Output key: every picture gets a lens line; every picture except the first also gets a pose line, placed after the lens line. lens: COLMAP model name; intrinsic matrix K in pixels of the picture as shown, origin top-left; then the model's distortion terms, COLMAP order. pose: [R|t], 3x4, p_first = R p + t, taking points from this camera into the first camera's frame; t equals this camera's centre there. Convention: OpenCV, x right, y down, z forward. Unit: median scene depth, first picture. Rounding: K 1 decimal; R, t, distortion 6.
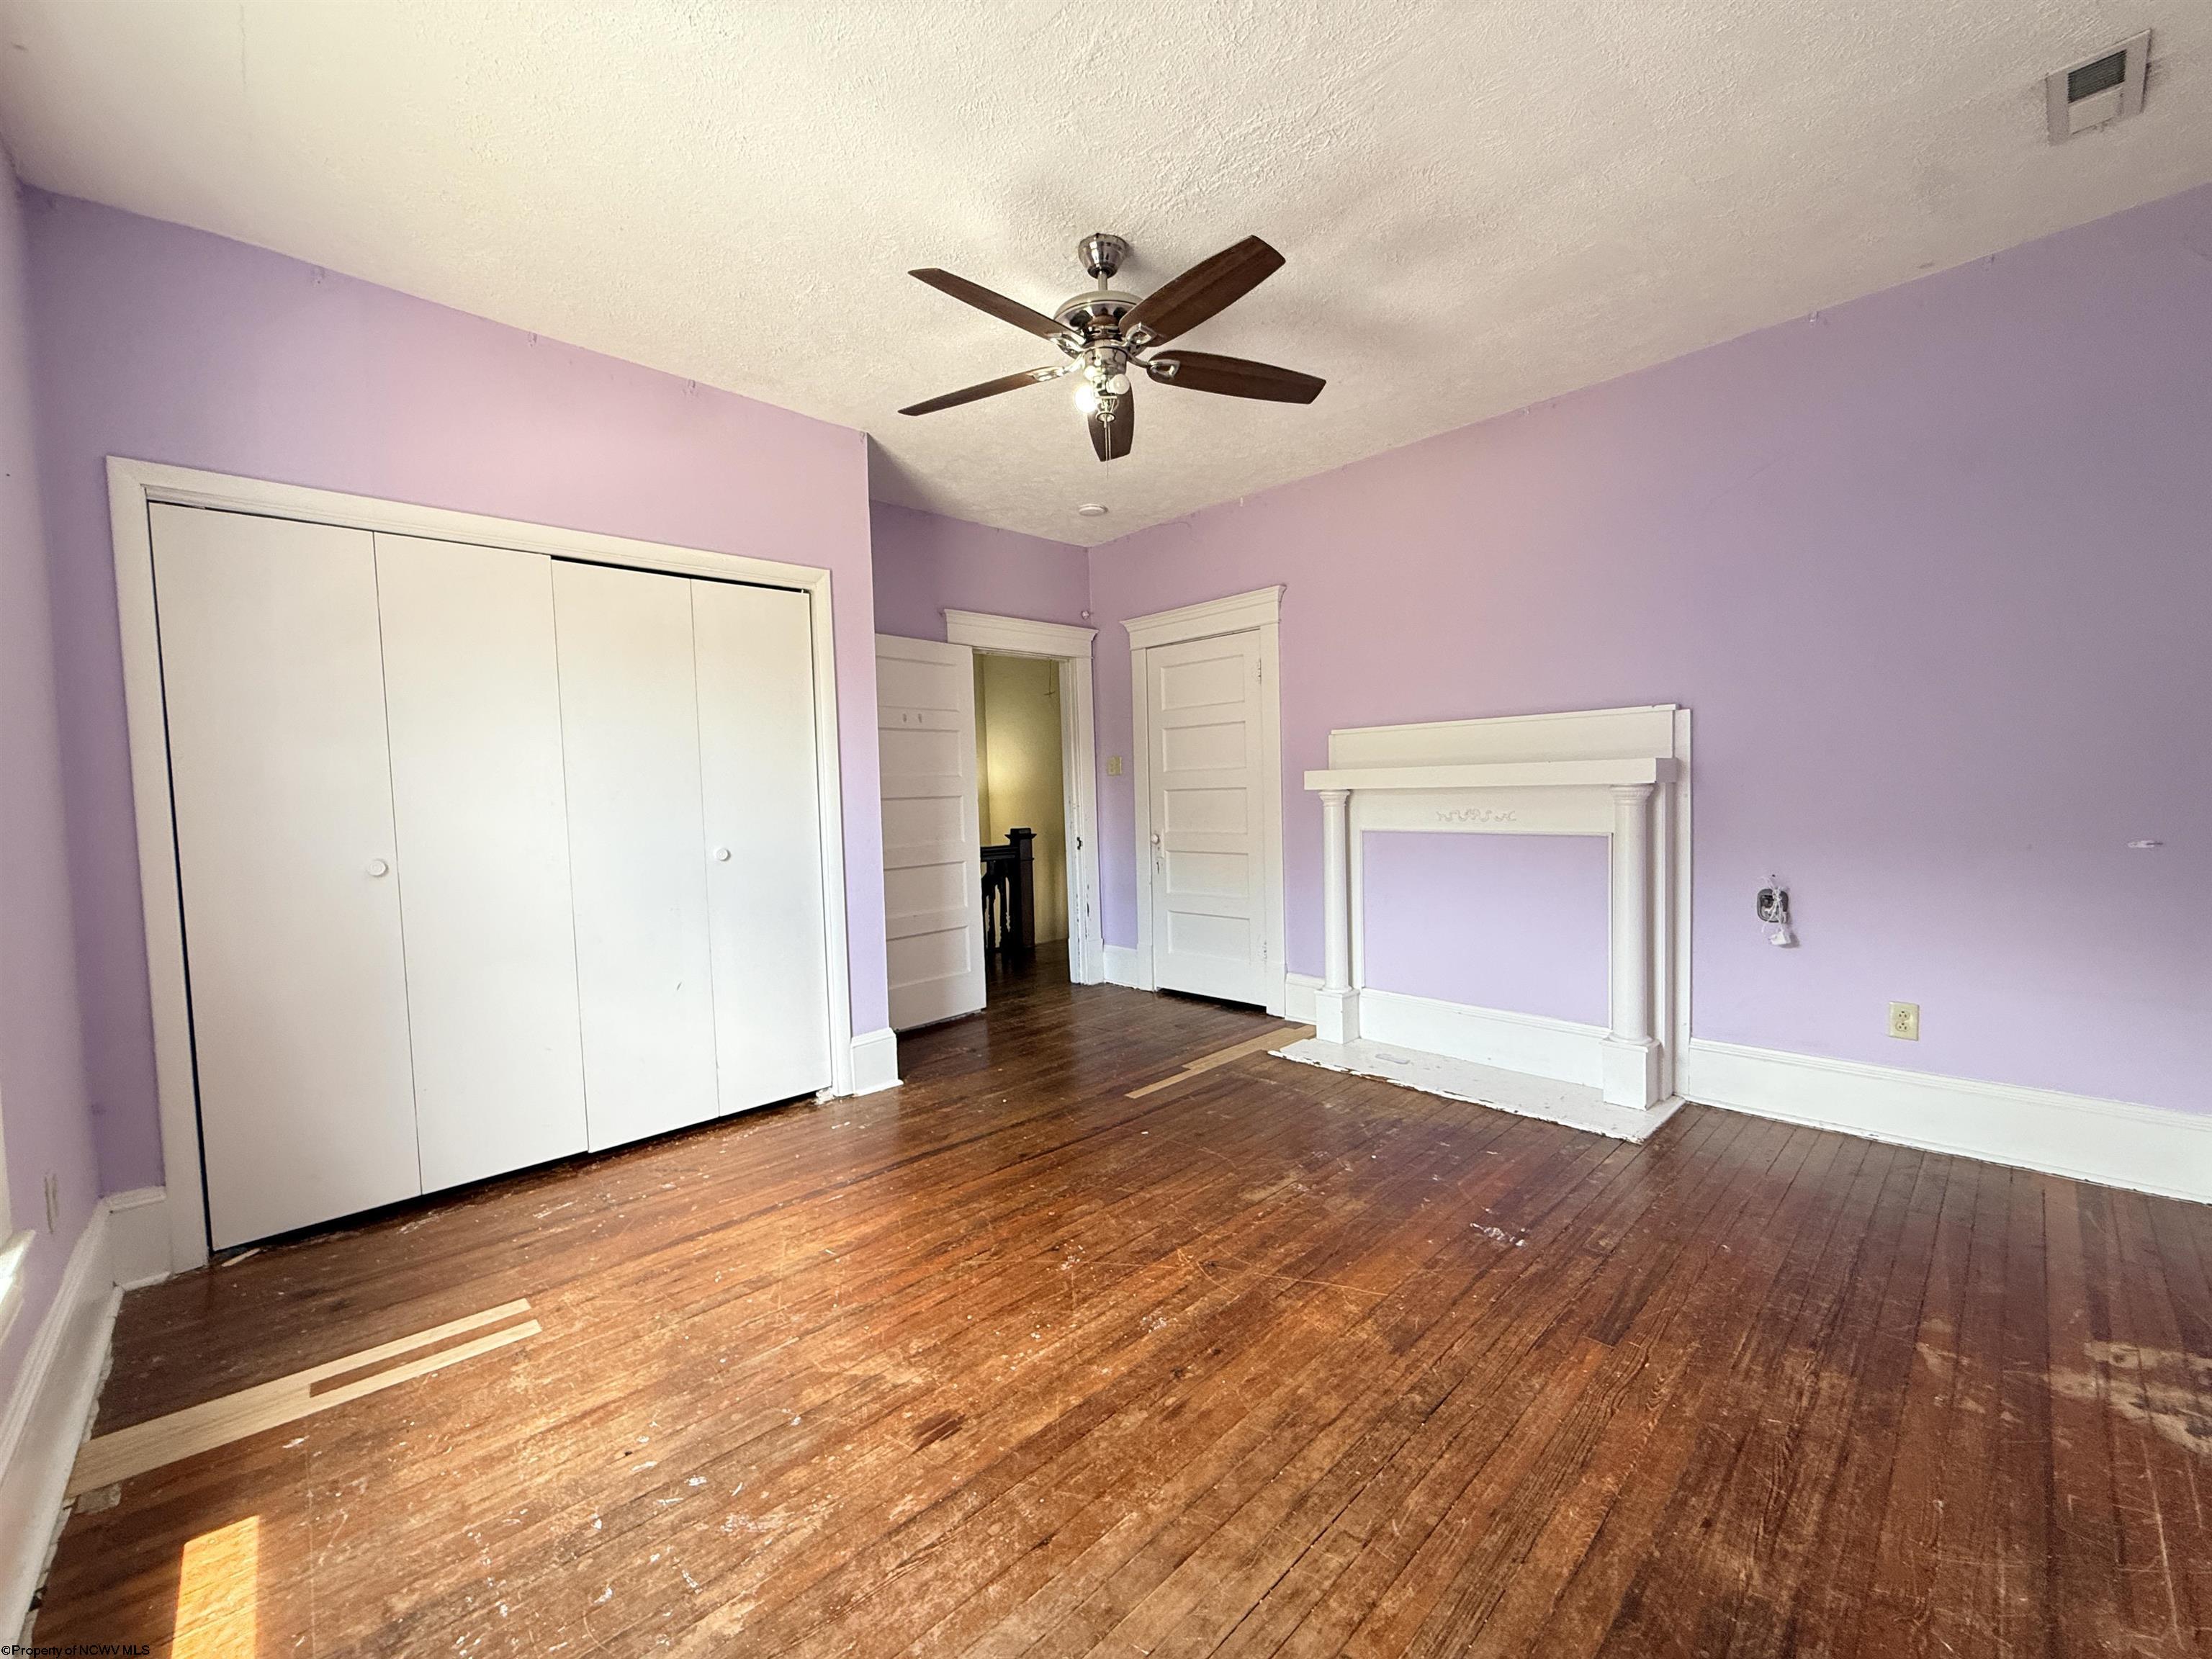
lens RADIAL K [[886.4, 0, 1099.3], [0, 886.4, 831.7], [0, 0, 1]] dist [0.000615, 0.000293]
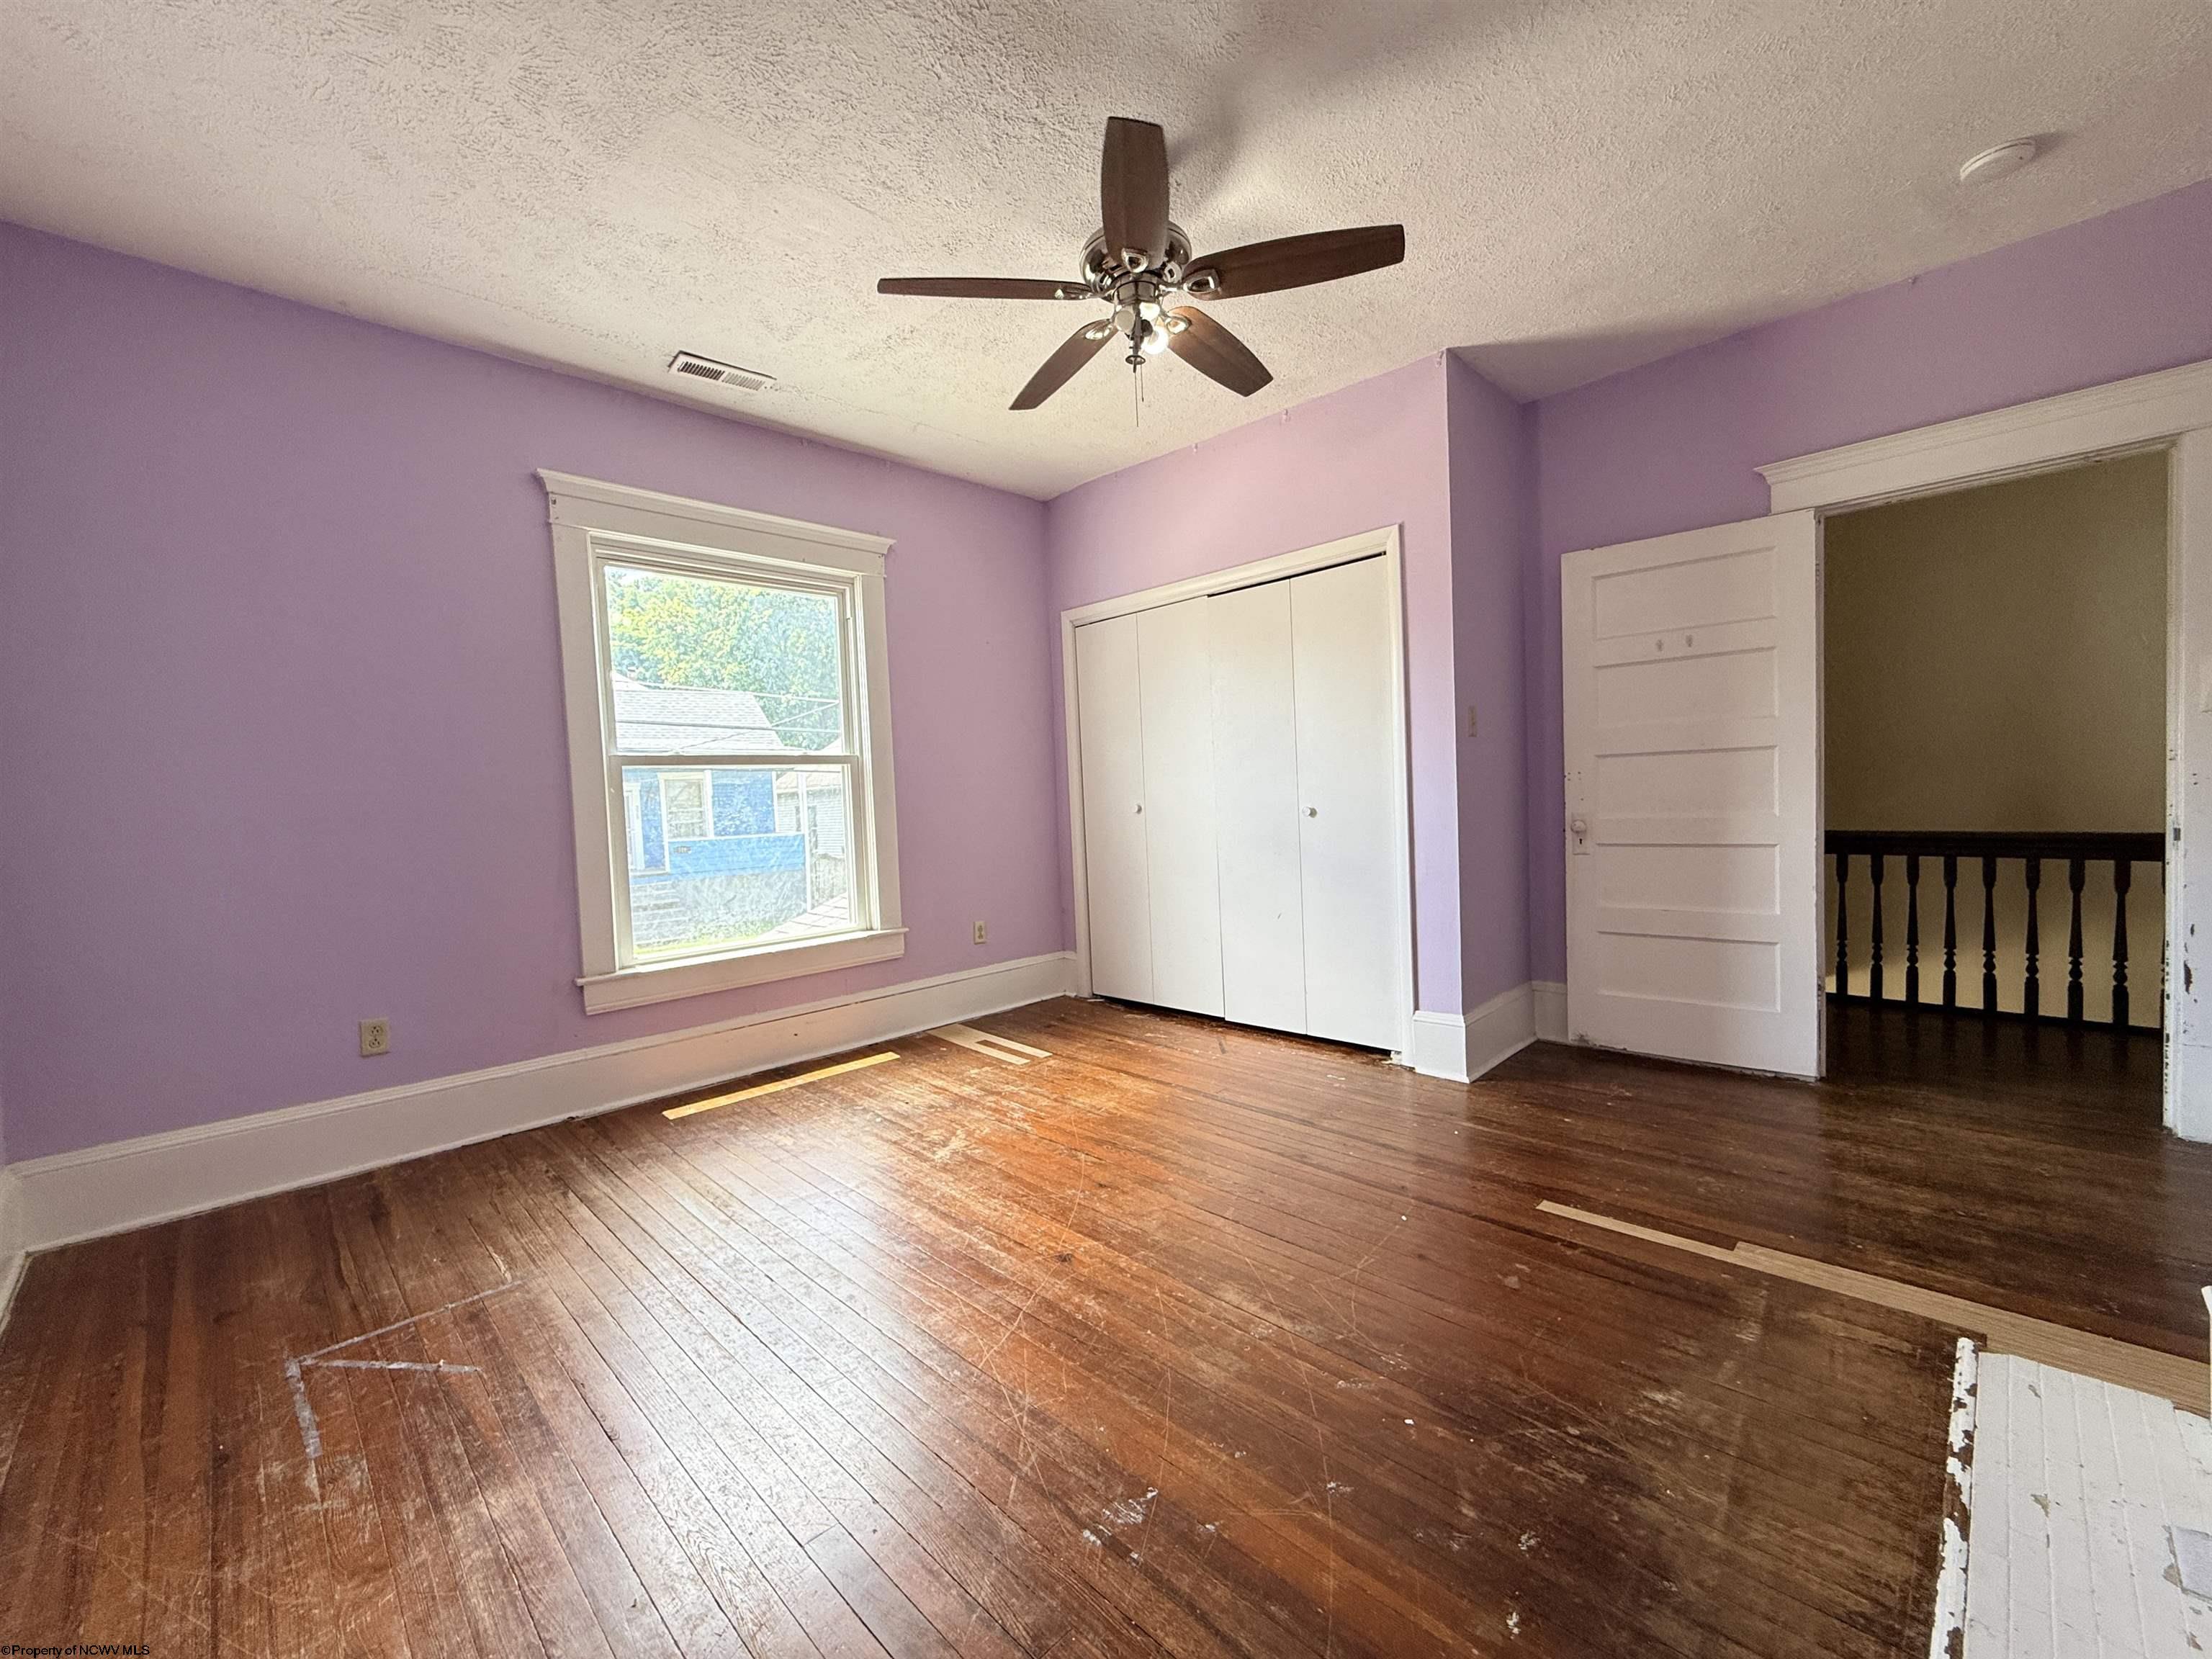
lens RADIAL K [[886.4, 0, 1099.3], [0, 886.4, 831.7], [0, 0, 1]] dist [0.000615, 0.000293]
pose [[0.023444, 0.069705, -0.997292, 1.005942], [-0.008952, 0.997541, 0.069512, -0.036198], [0.999685, 0.007298, 0.024011, 0.972070]]
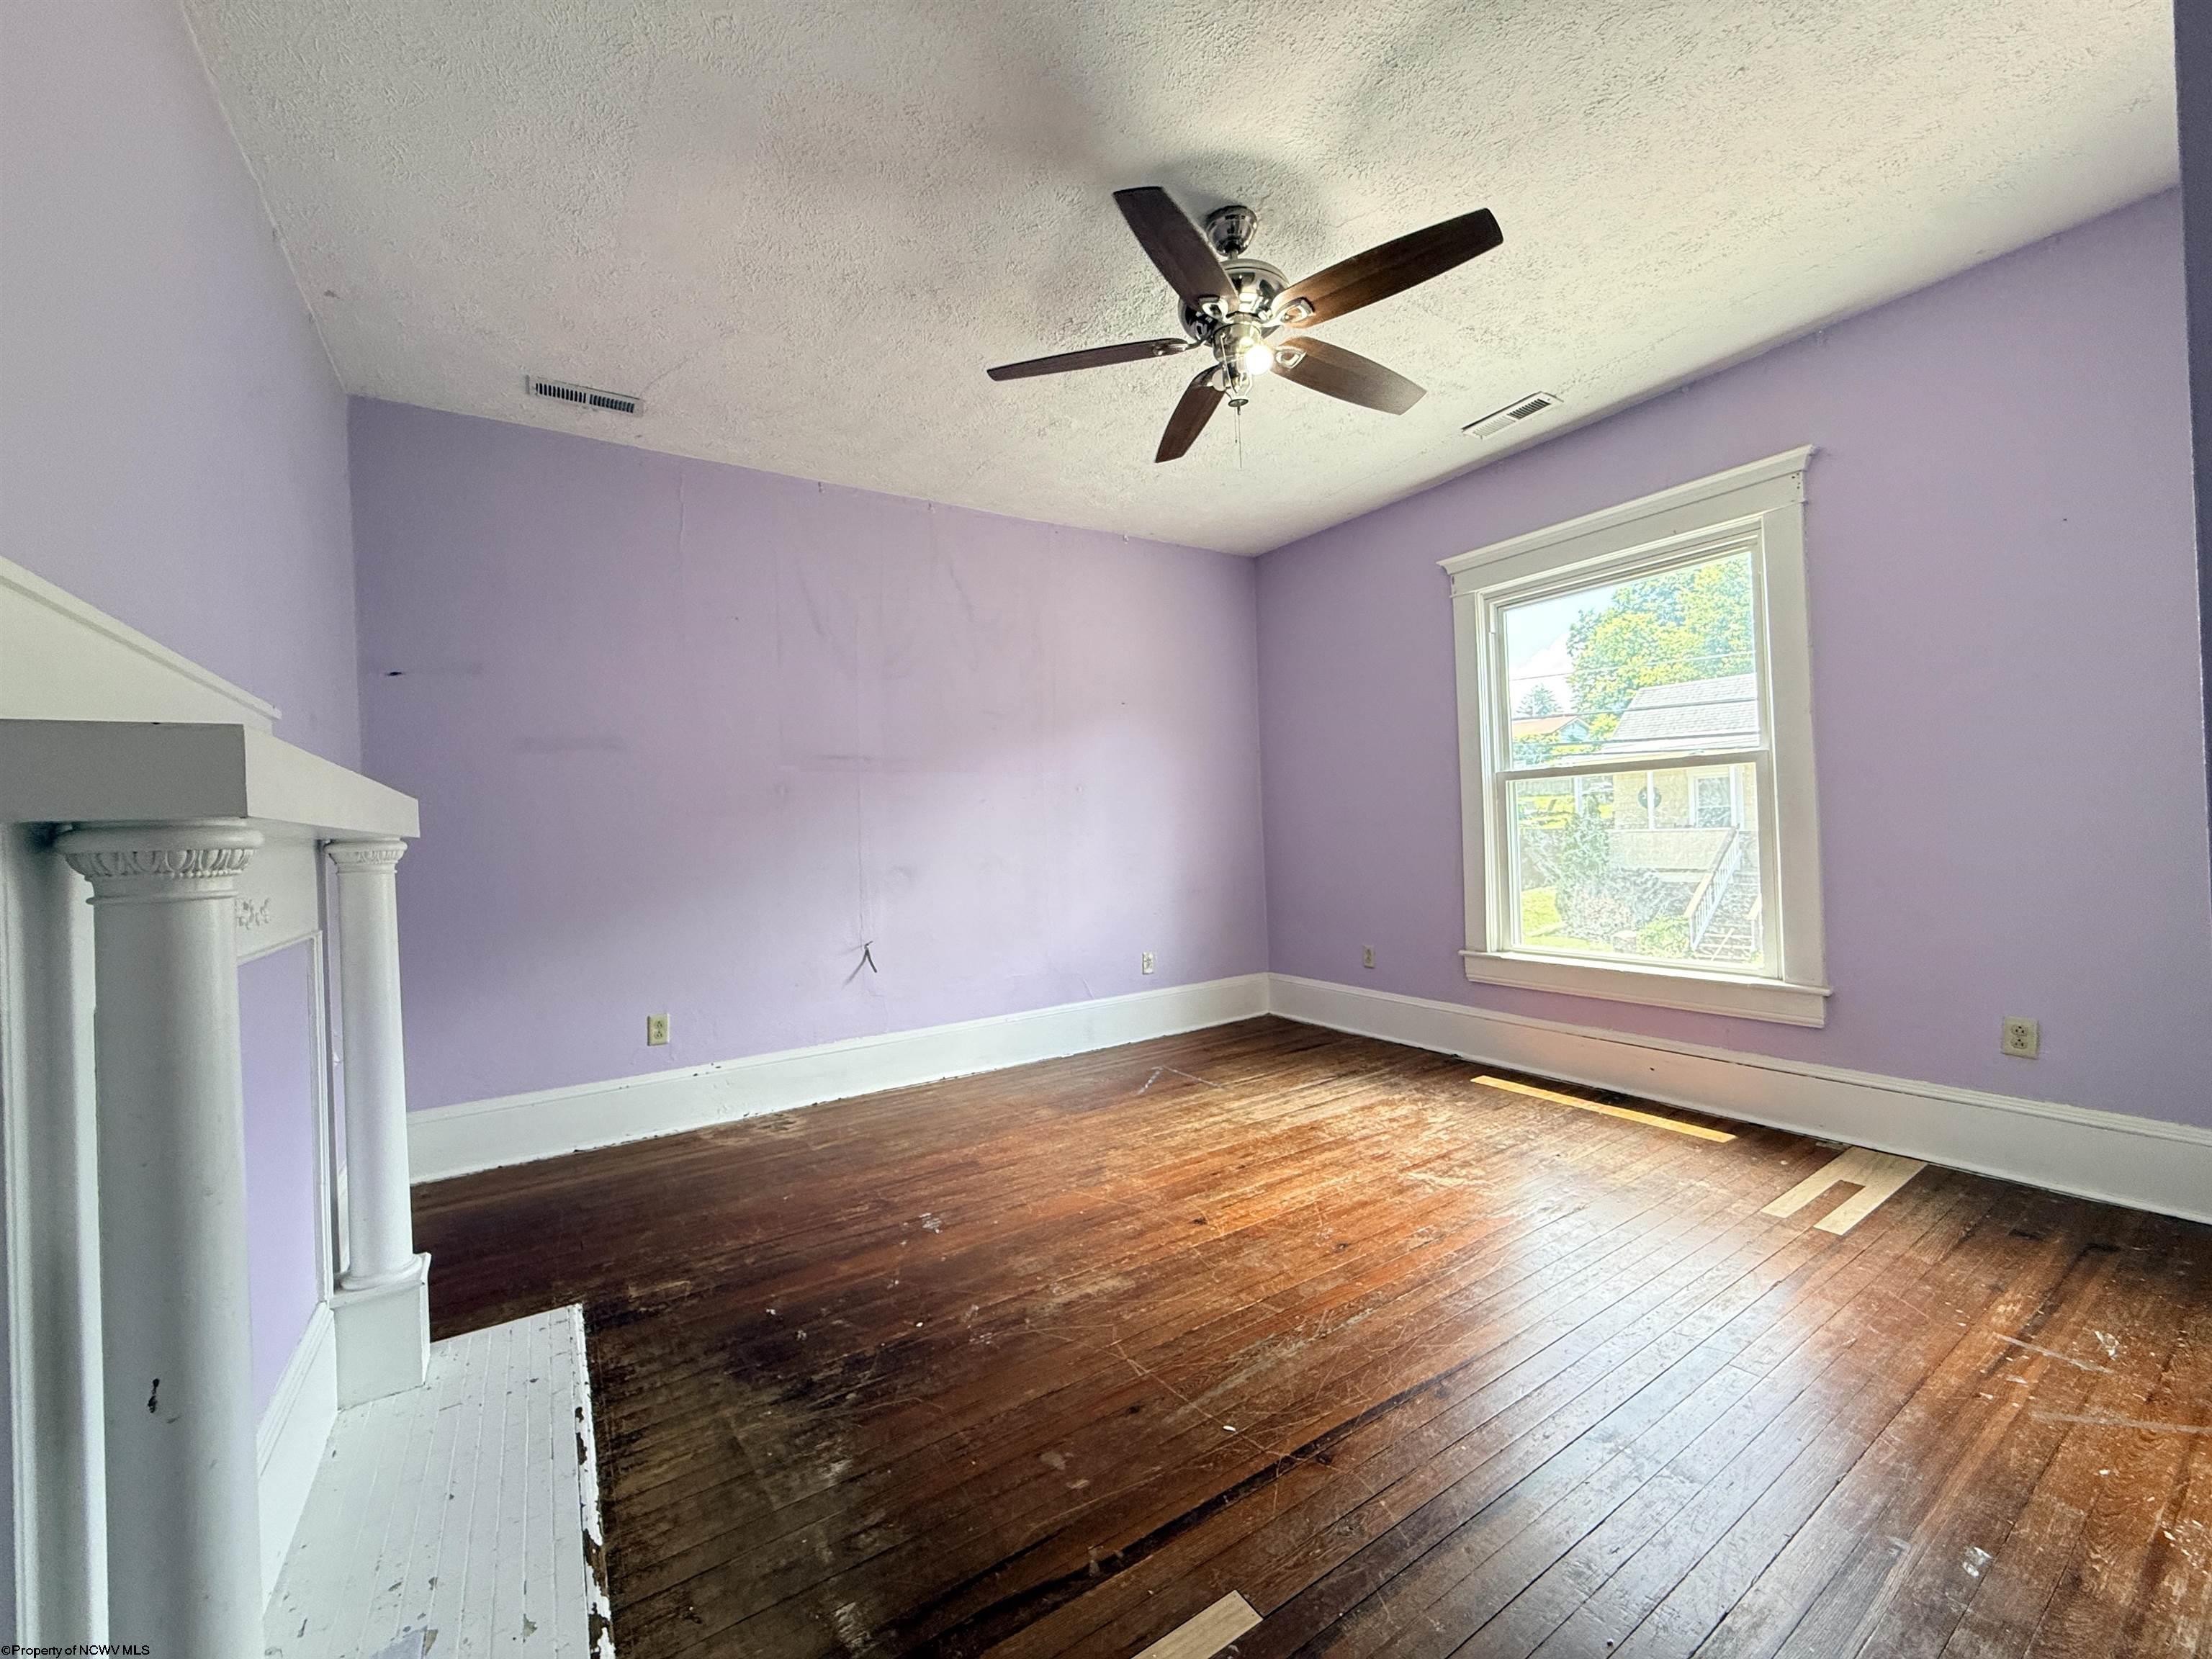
lens RADIAL K [[880.7, 0, 1097.4], [0, 880.7, 837.9], [0, 0, 1]] dist [-0.000849, -0.000198]
pose [[-0.981023, 0.061277, 0.183956, 0.013197], [0.071614, 0.996174, 0.050079, -0.067662], [-0.180183, 0.062303, -0.981658, 2.025989]]
